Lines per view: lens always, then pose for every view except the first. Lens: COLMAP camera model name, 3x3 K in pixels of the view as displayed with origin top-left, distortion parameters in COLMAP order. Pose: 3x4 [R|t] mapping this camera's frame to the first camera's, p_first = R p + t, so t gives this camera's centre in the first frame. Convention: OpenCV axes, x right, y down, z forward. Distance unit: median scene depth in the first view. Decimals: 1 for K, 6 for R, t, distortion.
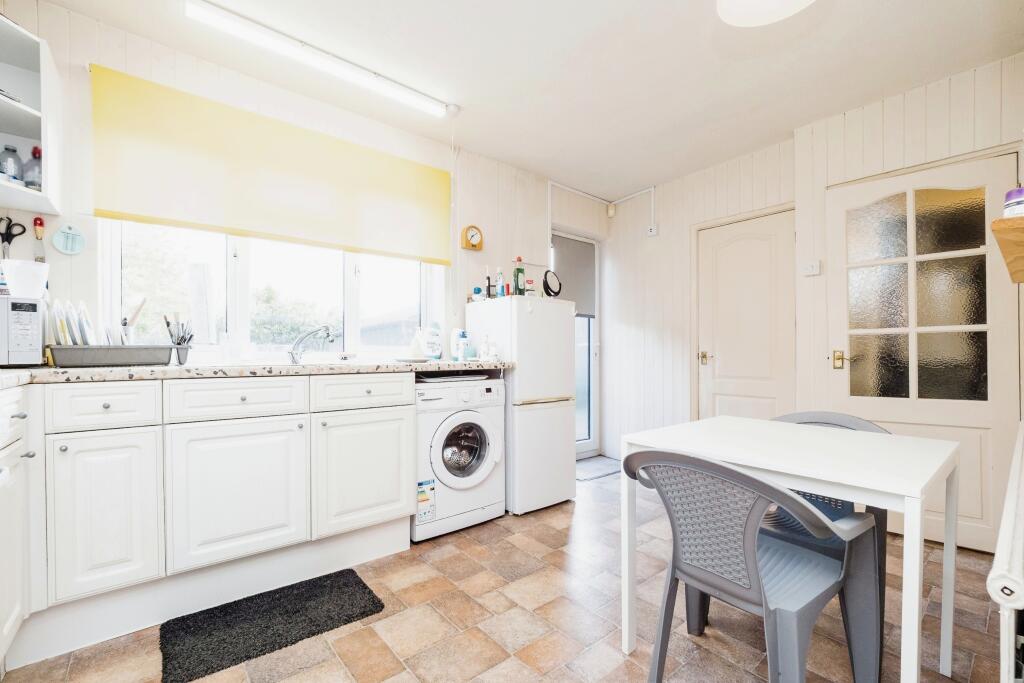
lens RADIAL K [[435.0, 0, 499.4], [0, 435.0, 353.5], [0, 0, 1]] dist [-0.005218, -0.001179]
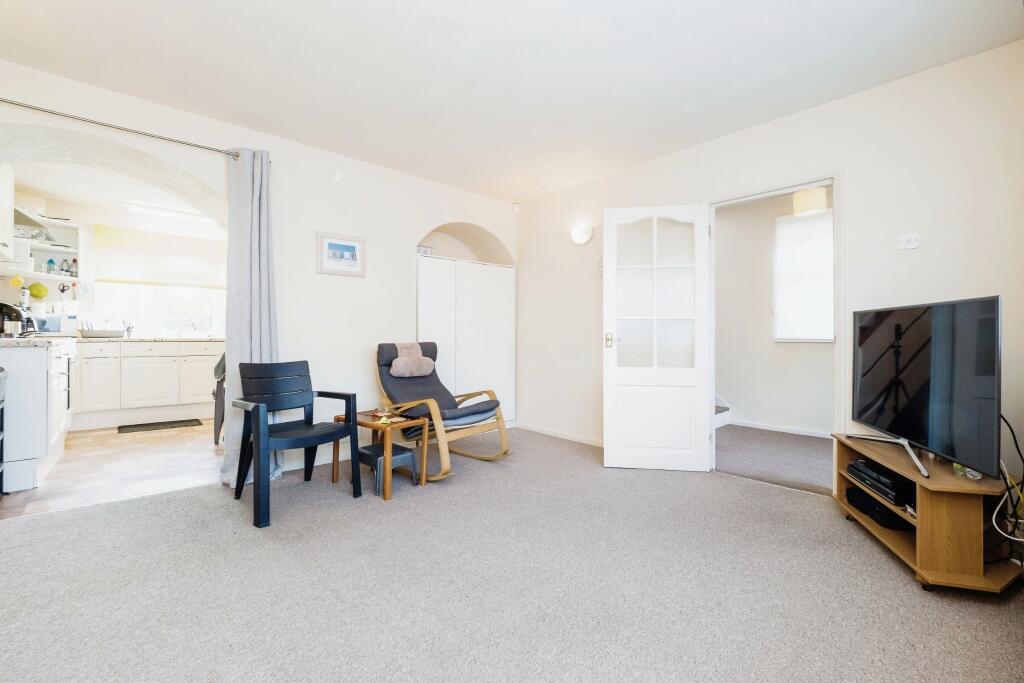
lens RADIAL K [[435.0, 0, 514.1], [0, 435.0, 333.4], [0, 0, 1]] dist [-0.005218, -0.001179]
pose [[0.998470, 0.004559, 0.055099, 1.285864], [-0.004040, 0.999947, -0.009521, 0.013221], [-0.055139, 0.009284, 0.998436, -1.547744]]
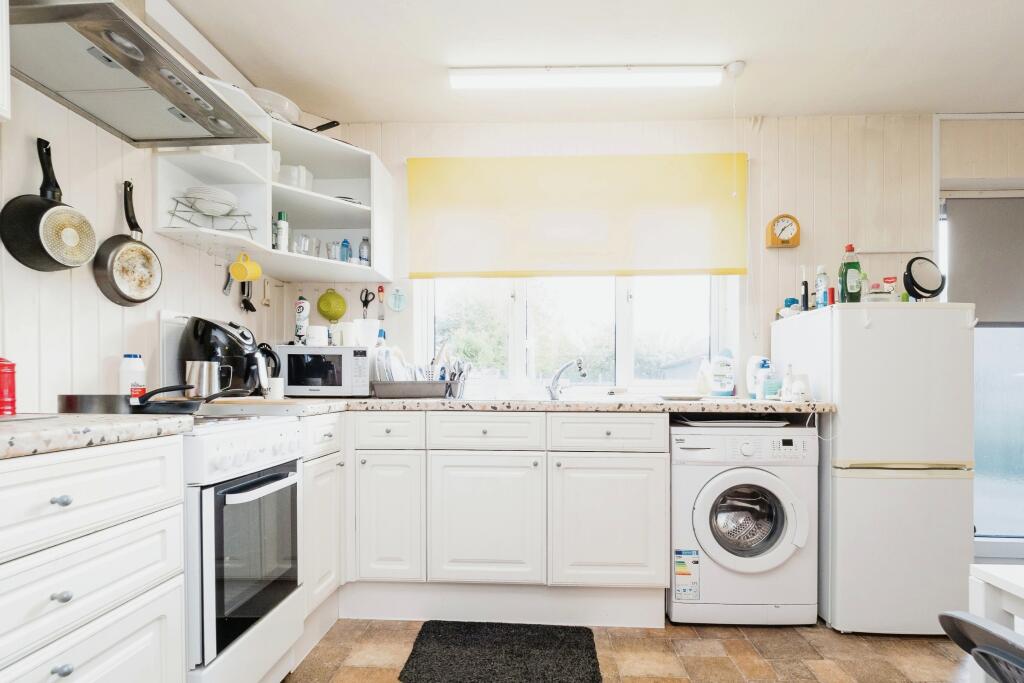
lens RADIAL K [[458.5, 0, 518.1], [0, 458.5, 384.8], [0, 0, 1]] dist [-0.008333, 0.000022]
pose [[0.750551, 0.003218, -0.660805, 0.160233], [-0.003874, 0.999992, 0.000471, -0.008505], [0.660801, 0.002207, 0.750558, 0.177759]]
